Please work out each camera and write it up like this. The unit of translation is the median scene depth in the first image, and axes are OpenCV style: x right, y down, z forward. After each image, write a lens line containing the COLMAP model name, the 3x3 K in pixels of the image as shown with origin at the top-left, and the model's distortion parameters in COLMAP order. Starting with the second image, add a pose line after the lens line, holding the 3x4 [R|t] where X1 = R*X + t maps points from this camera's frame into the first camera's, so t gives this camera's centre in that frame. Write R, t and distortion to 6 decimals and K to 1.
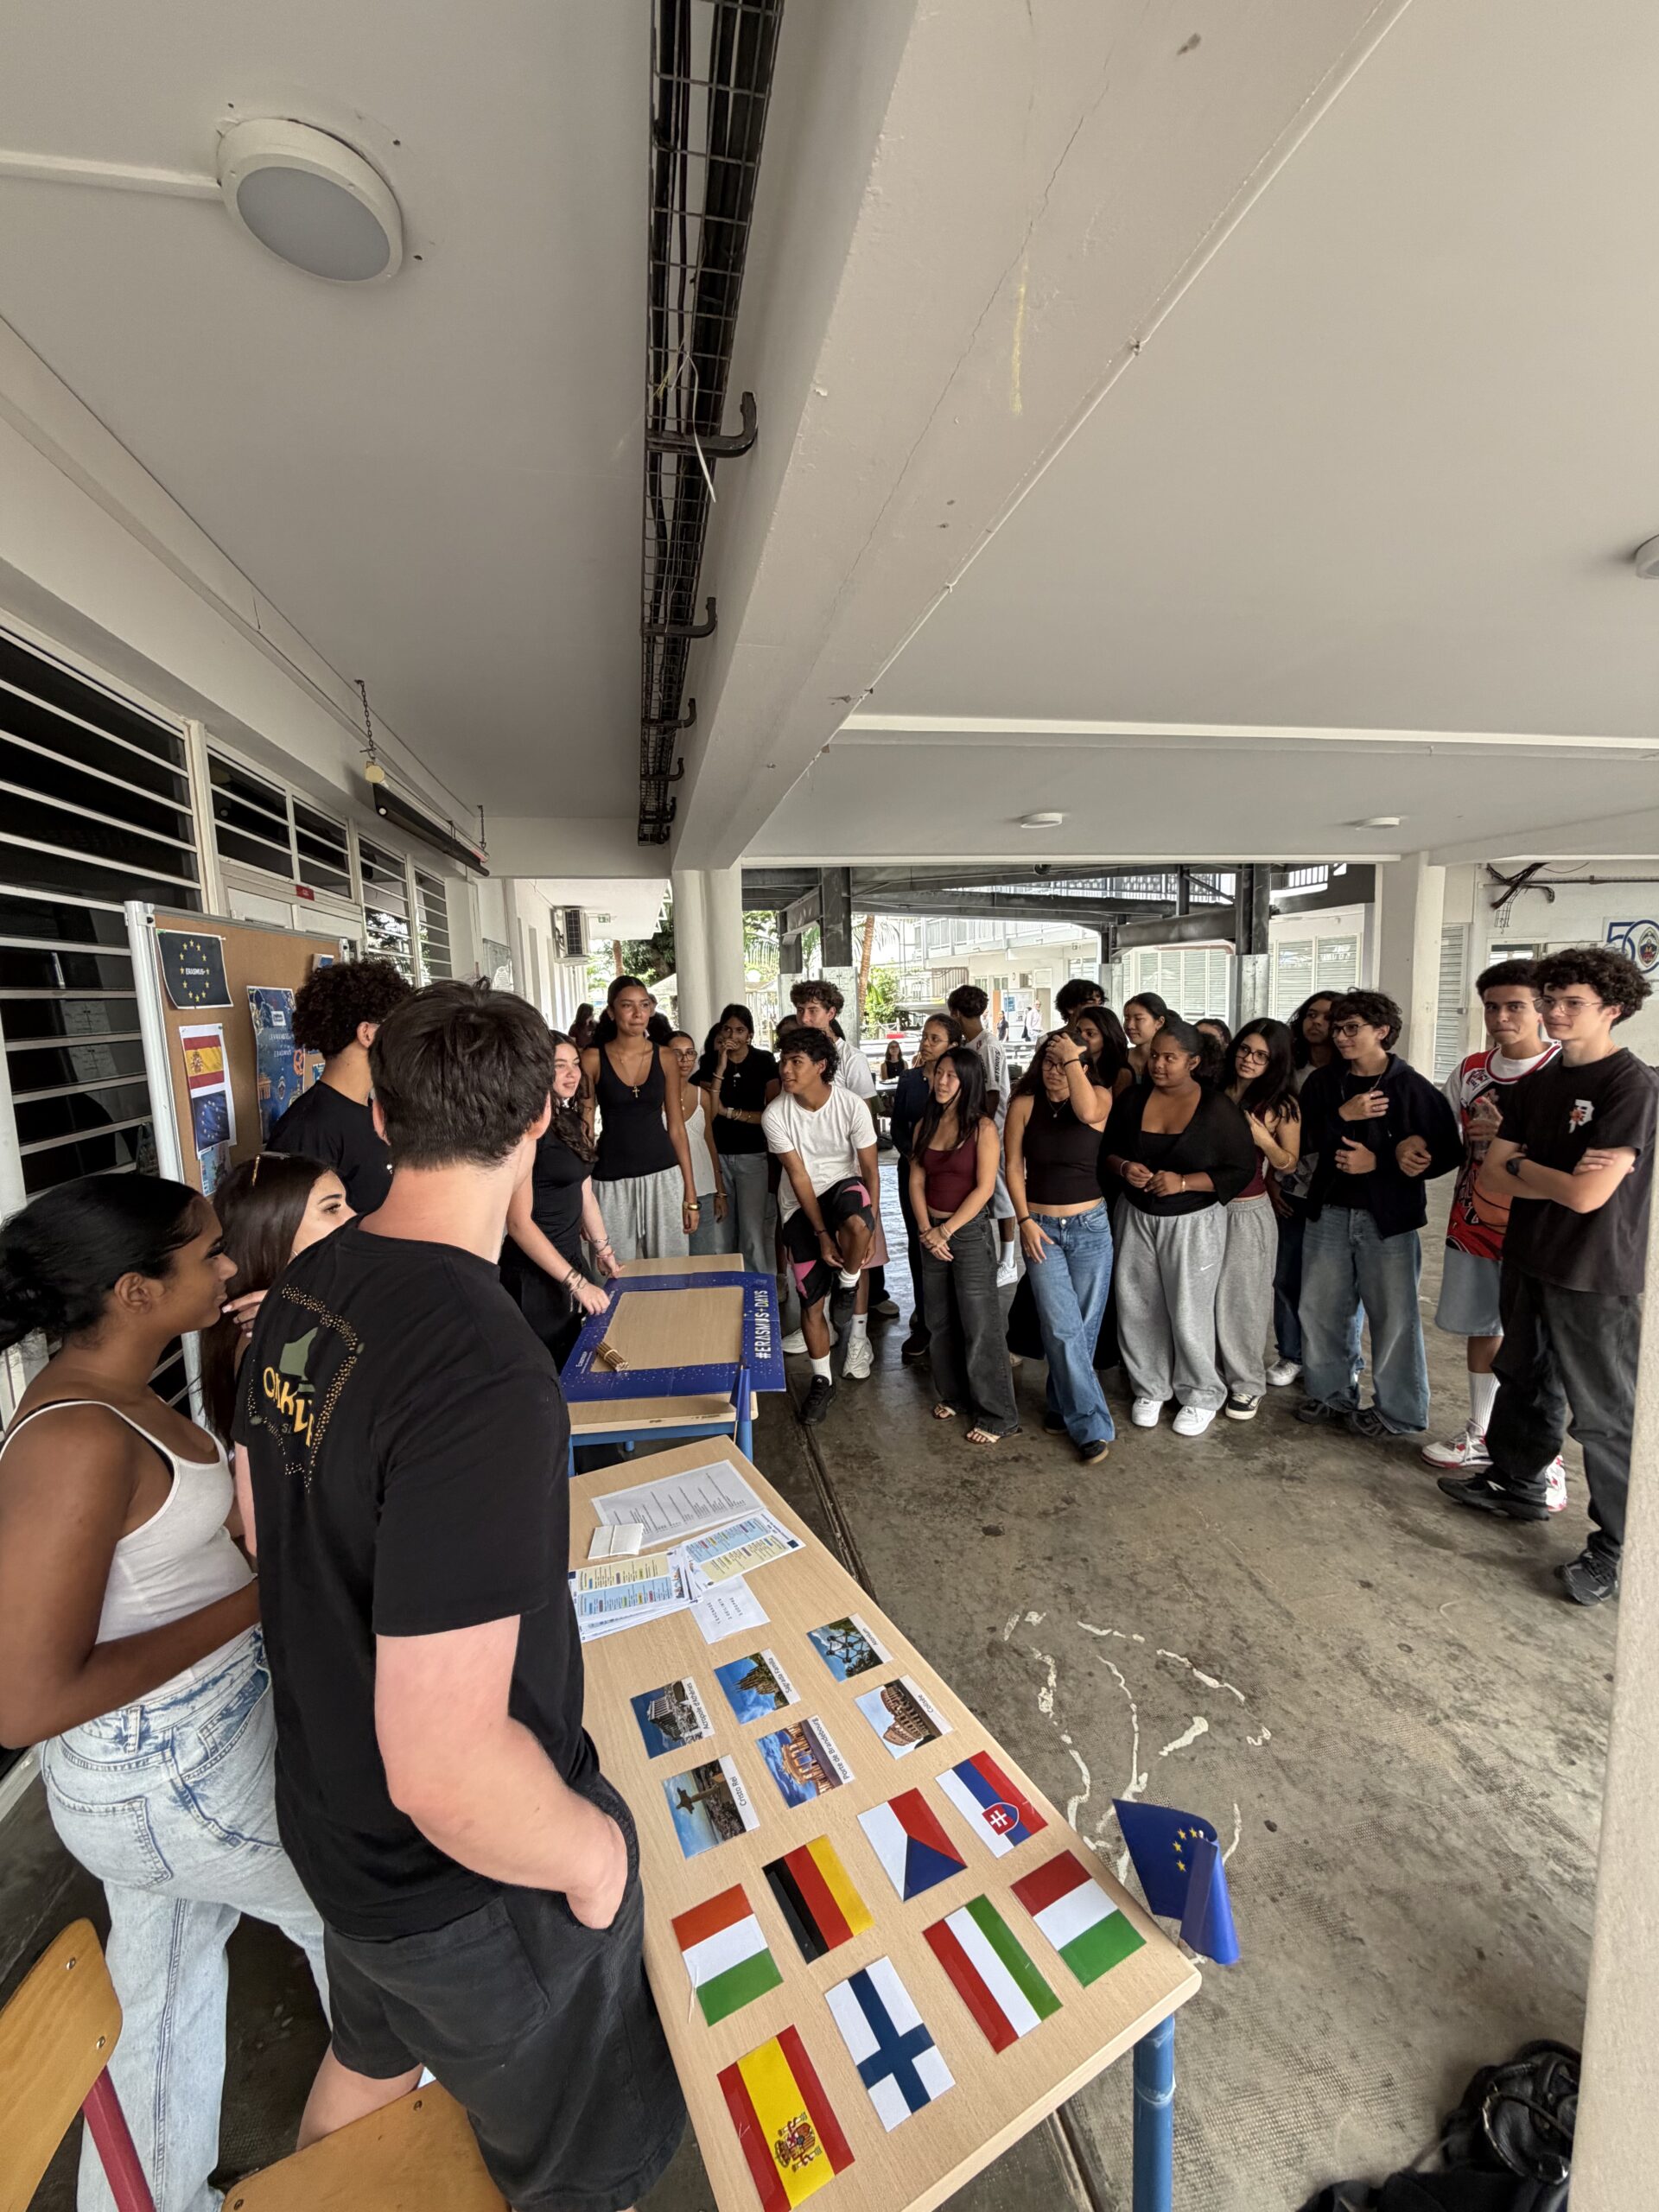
lens RADIAL K [[886.9, 0, 834.0], [0, 886.9, 1090.1], [0, 0, 1]] dist [0.030361, -0.009407]
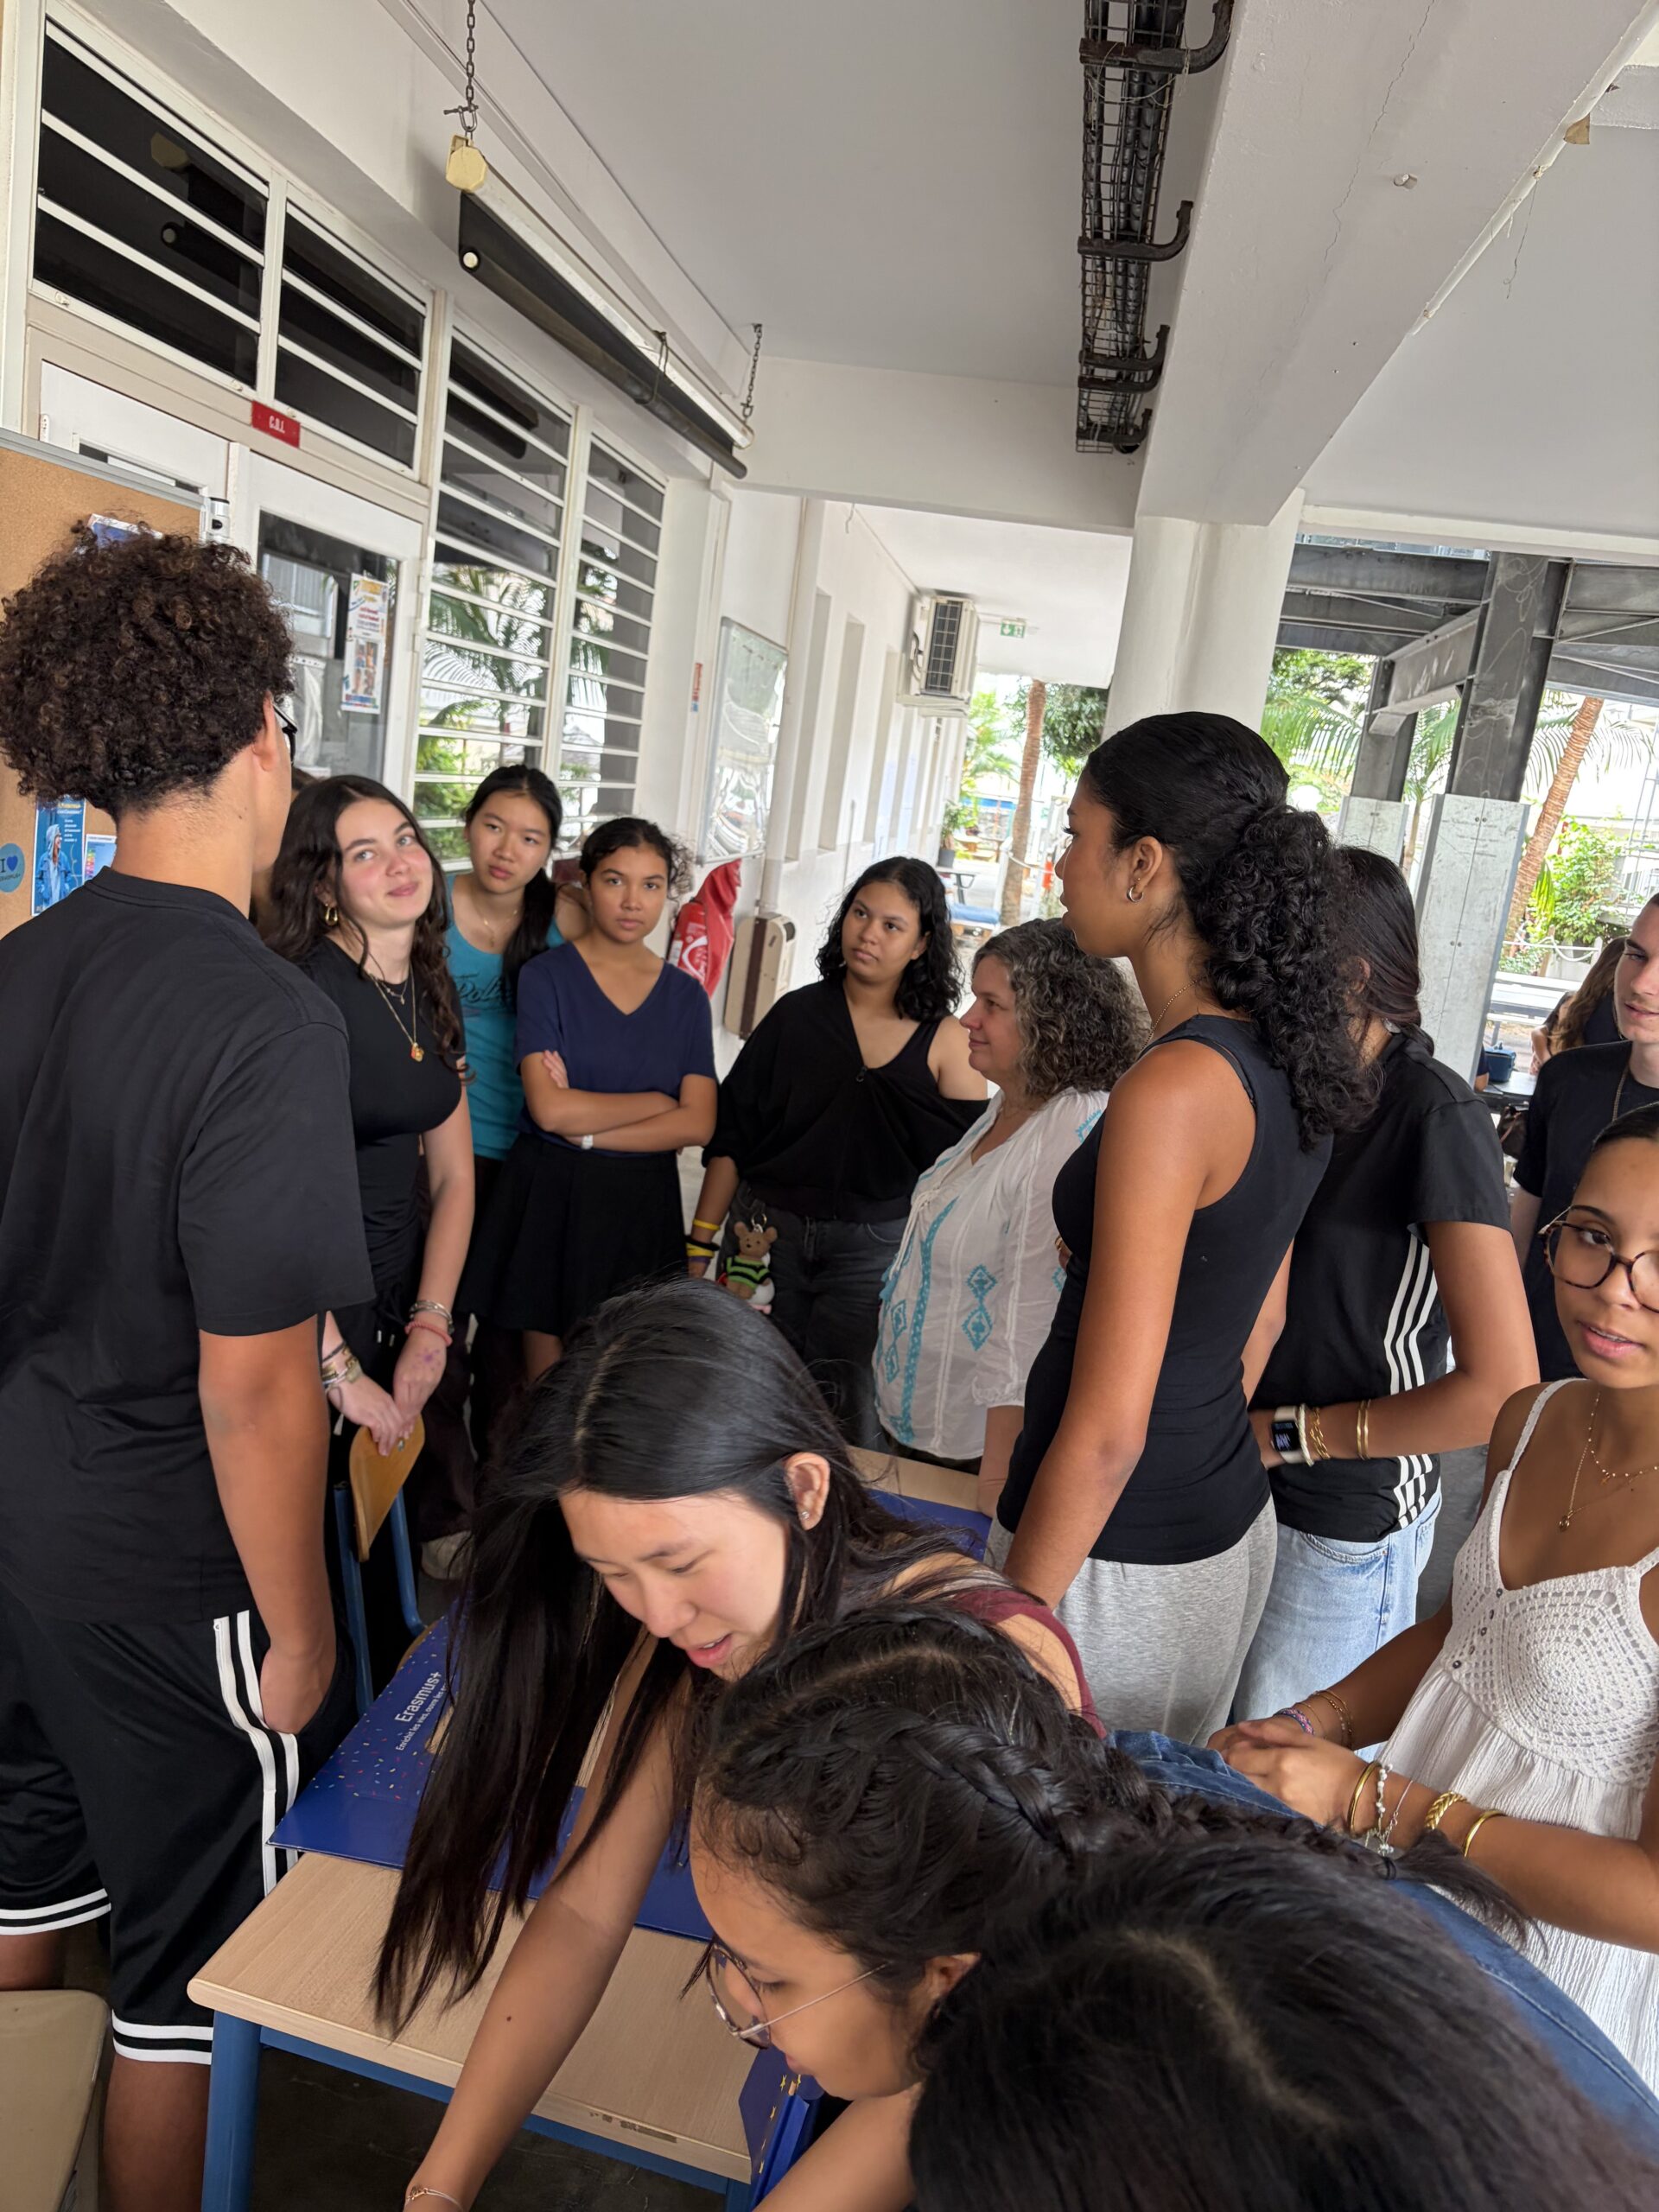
lens RADIAL K [[1691.5, 0, 819.7], [0, 1691.5, 1127.2], [0, 0, 1]] dist [0.015314, 0.001492]
pose [[0.920903, 0.225346, -0.318053, 0.015470], [-0.199897, 0.973514, 0.110962, -0.023387], [0.334634, -0.038607, 0.941557, 0.257102]]
